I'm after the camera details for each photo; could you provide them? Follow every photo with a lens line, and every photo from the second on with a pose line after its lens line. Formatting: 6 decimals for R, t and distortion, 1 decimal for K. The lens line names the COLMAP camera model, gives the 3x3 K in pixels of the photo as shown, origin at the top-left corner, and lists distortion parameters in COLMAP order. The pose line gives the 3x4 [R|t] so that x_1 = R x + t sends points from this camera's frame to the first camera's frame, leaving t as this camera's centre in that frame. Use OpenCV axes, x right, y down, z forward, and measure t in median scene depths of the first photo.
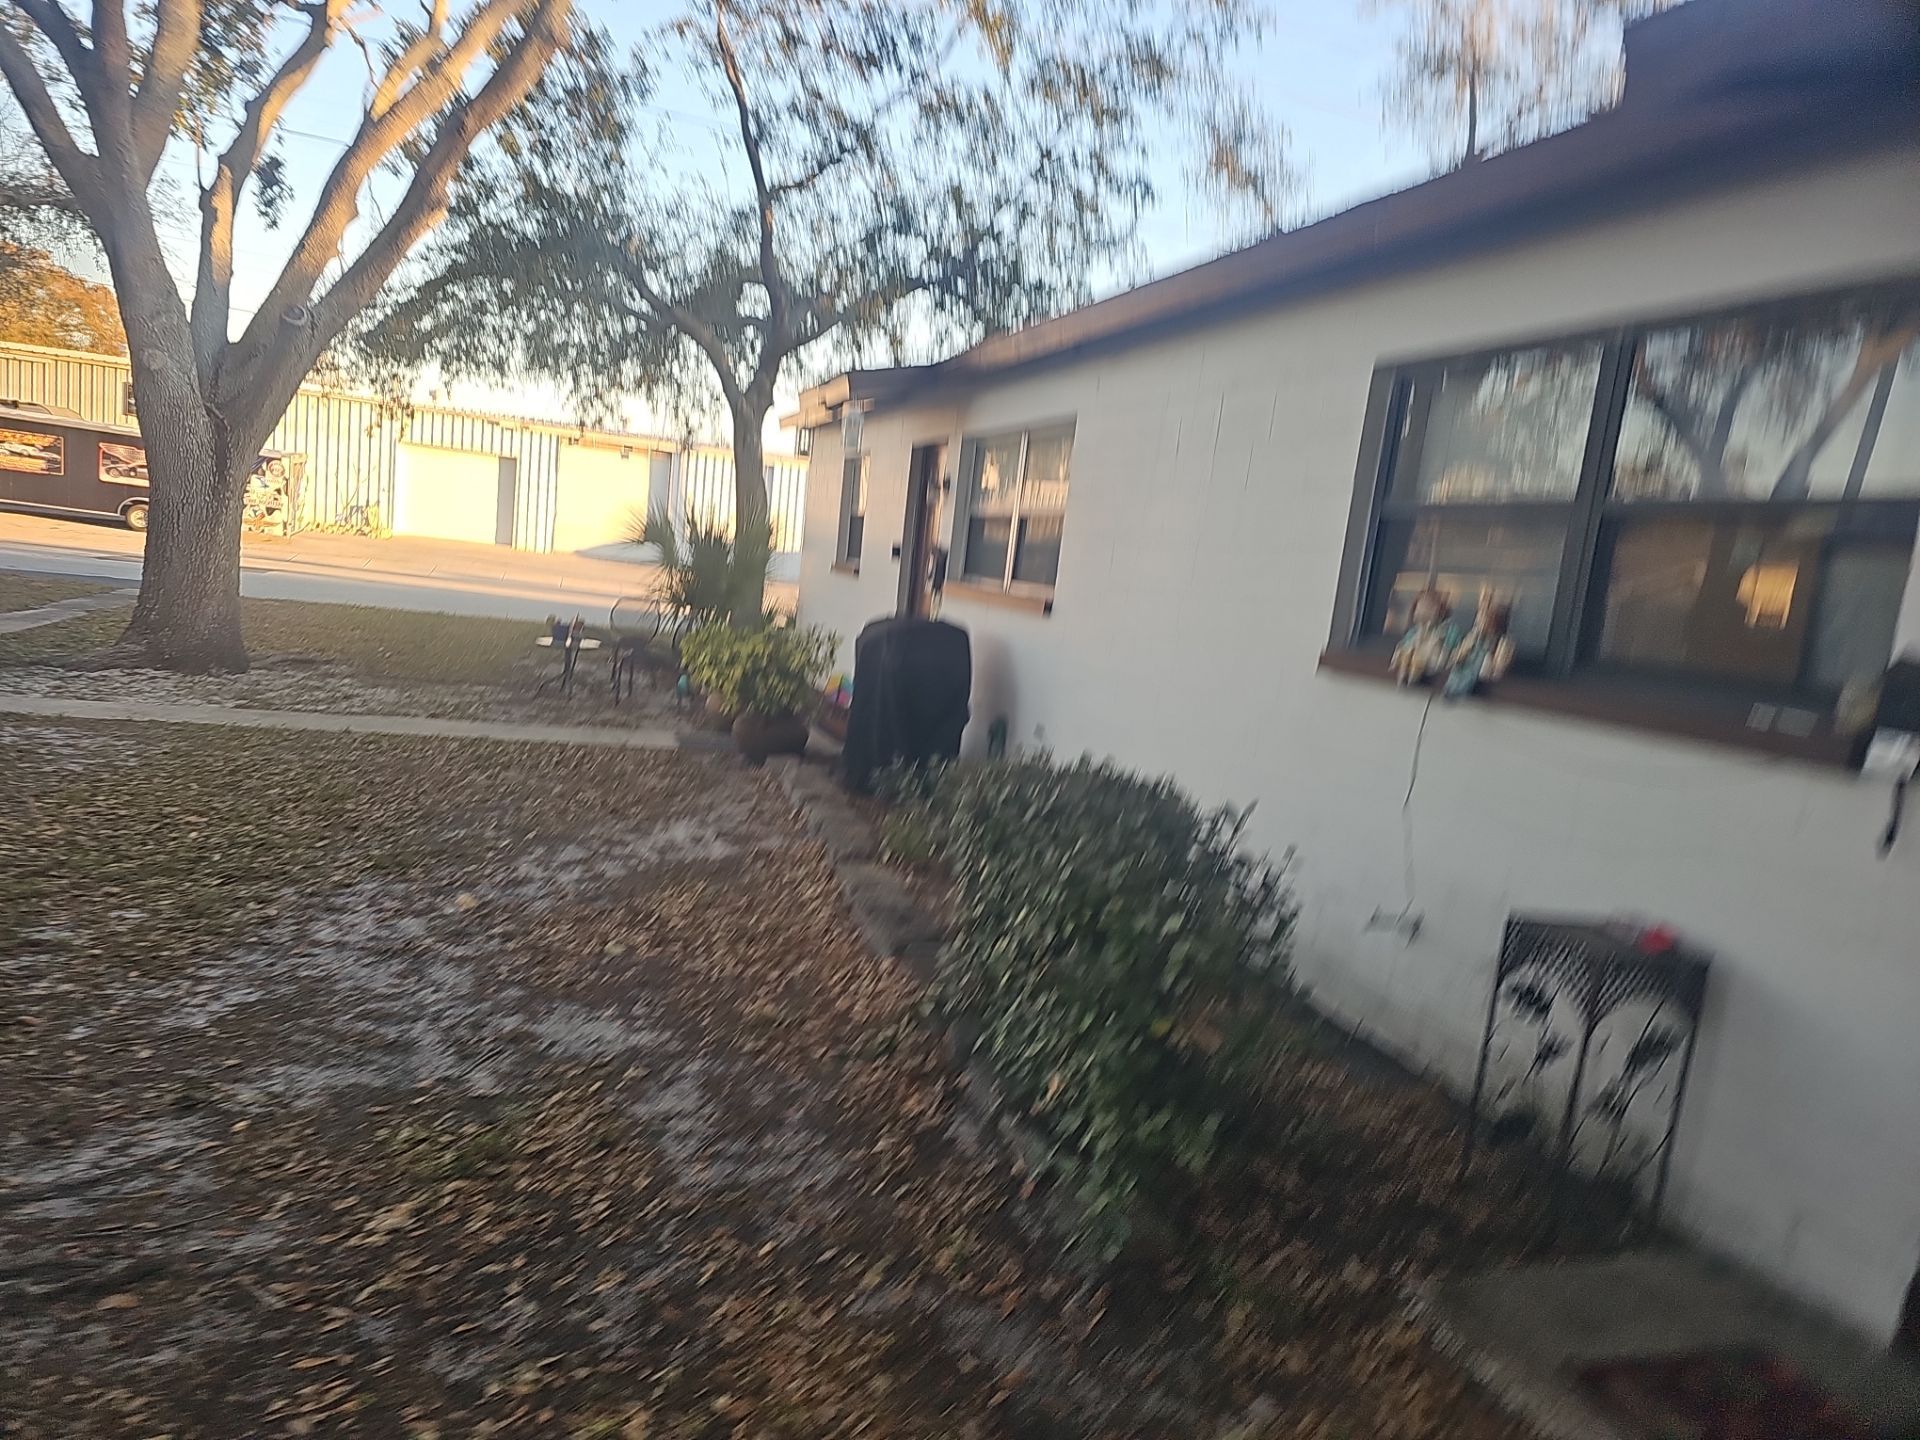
lens RADIAL K [[1281.7, 0, 948.6], [0, 1281.7, 724.2], [0, 0, 1]] dist [0.043731, -0.009374]
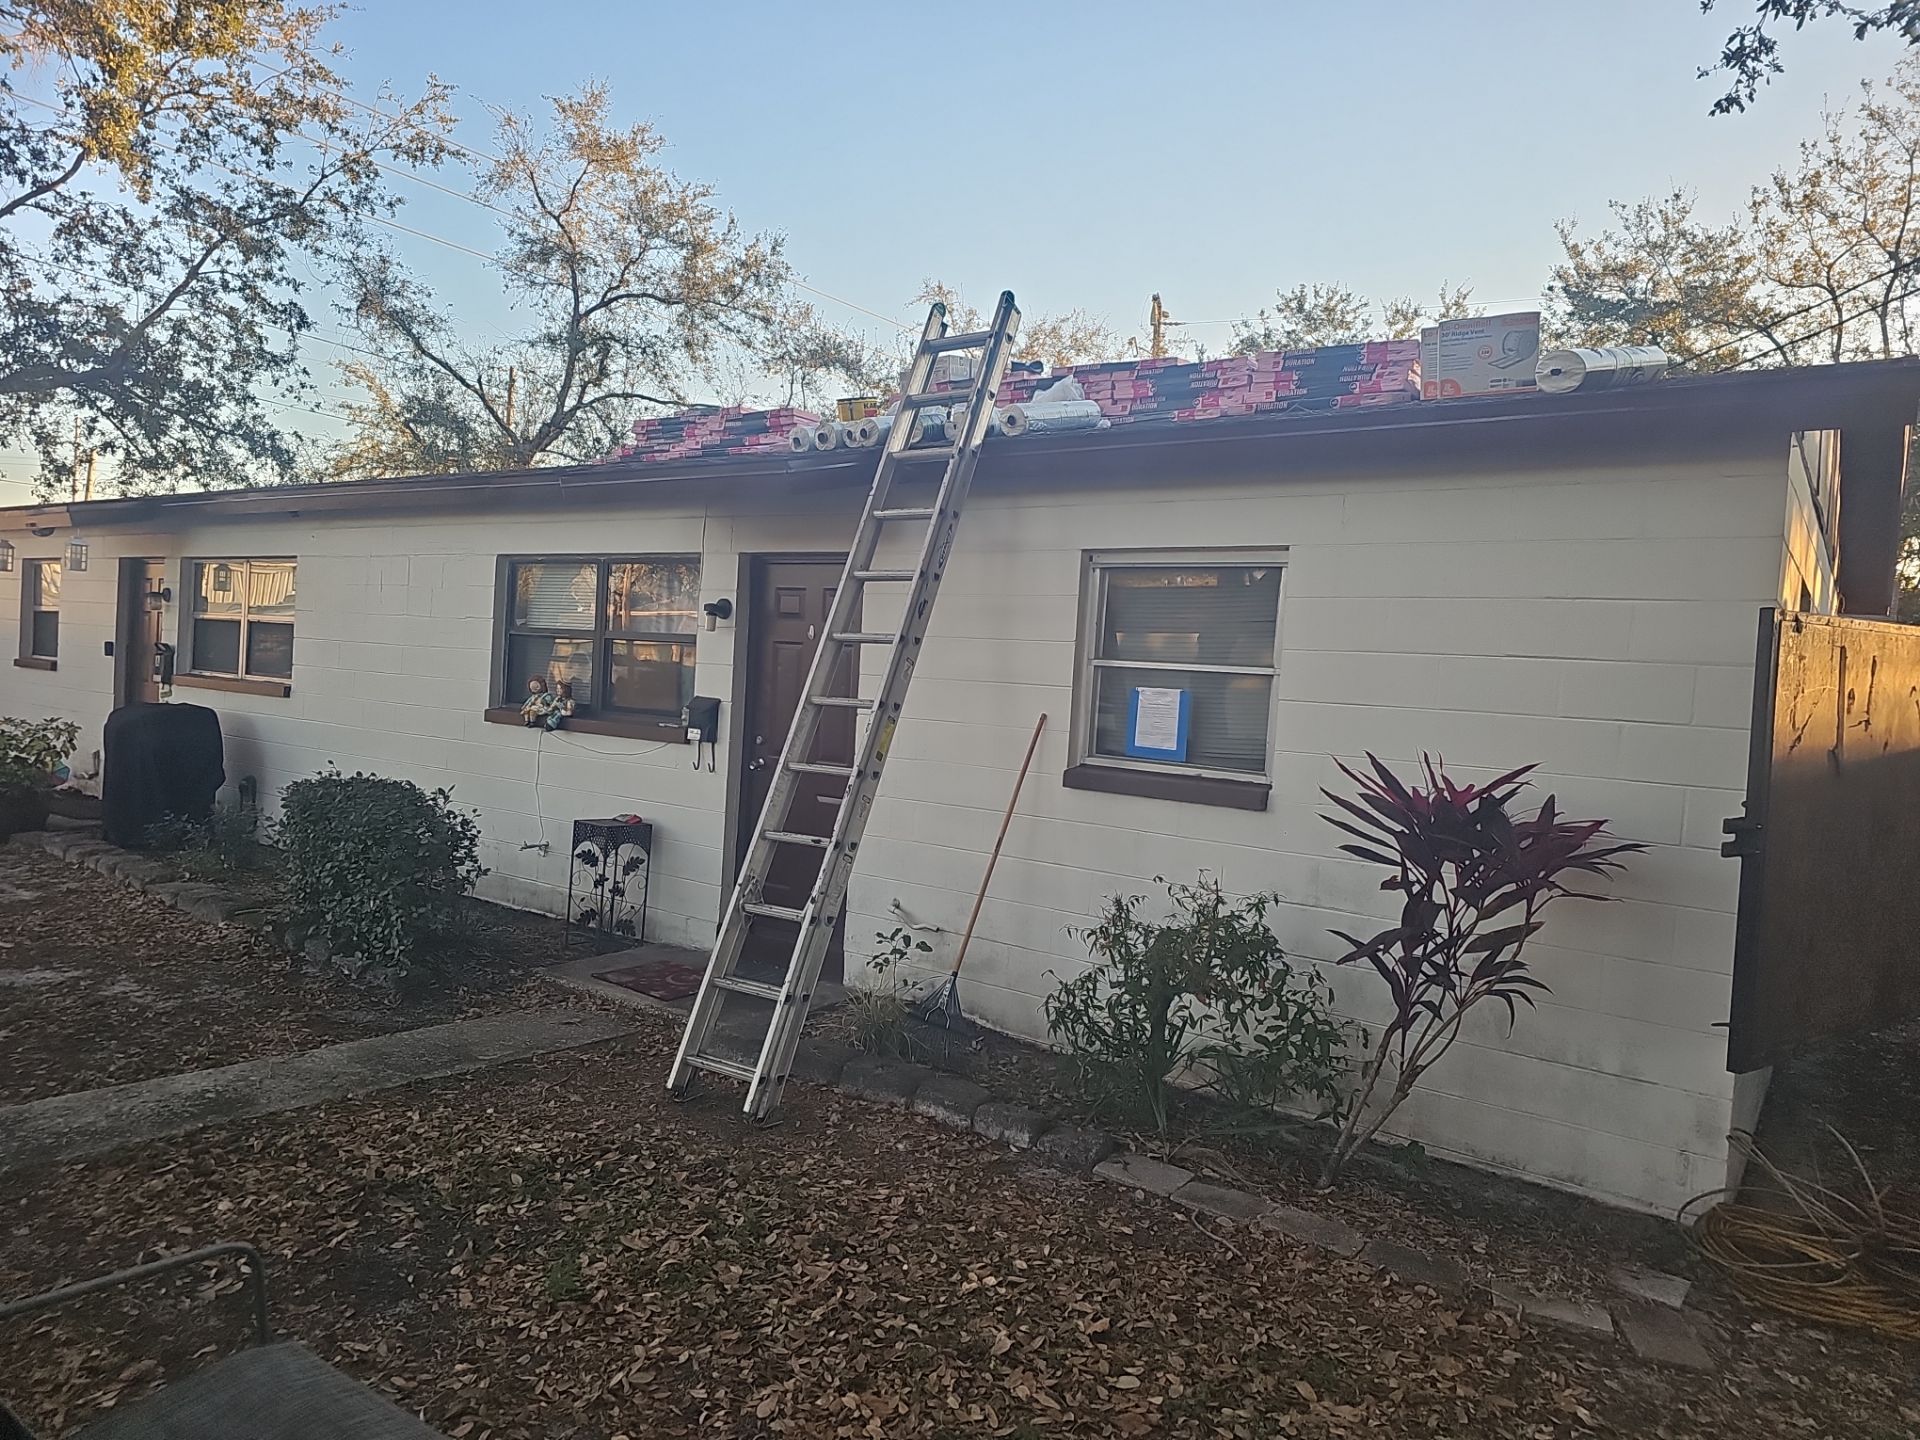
lens RADIAL K [[1281.7, 0, 949.9], [0, 1281.7, 735.0], [0, 0, 1]] dist [0.043731, -0.009374]
pose [[0.818436, -0.077605, 0.569332, -0.109009], [0.097825, 0.995191, -0.004973, 0.026570], [-0.566208, 0.059765, 0.822093, -0.447366]]
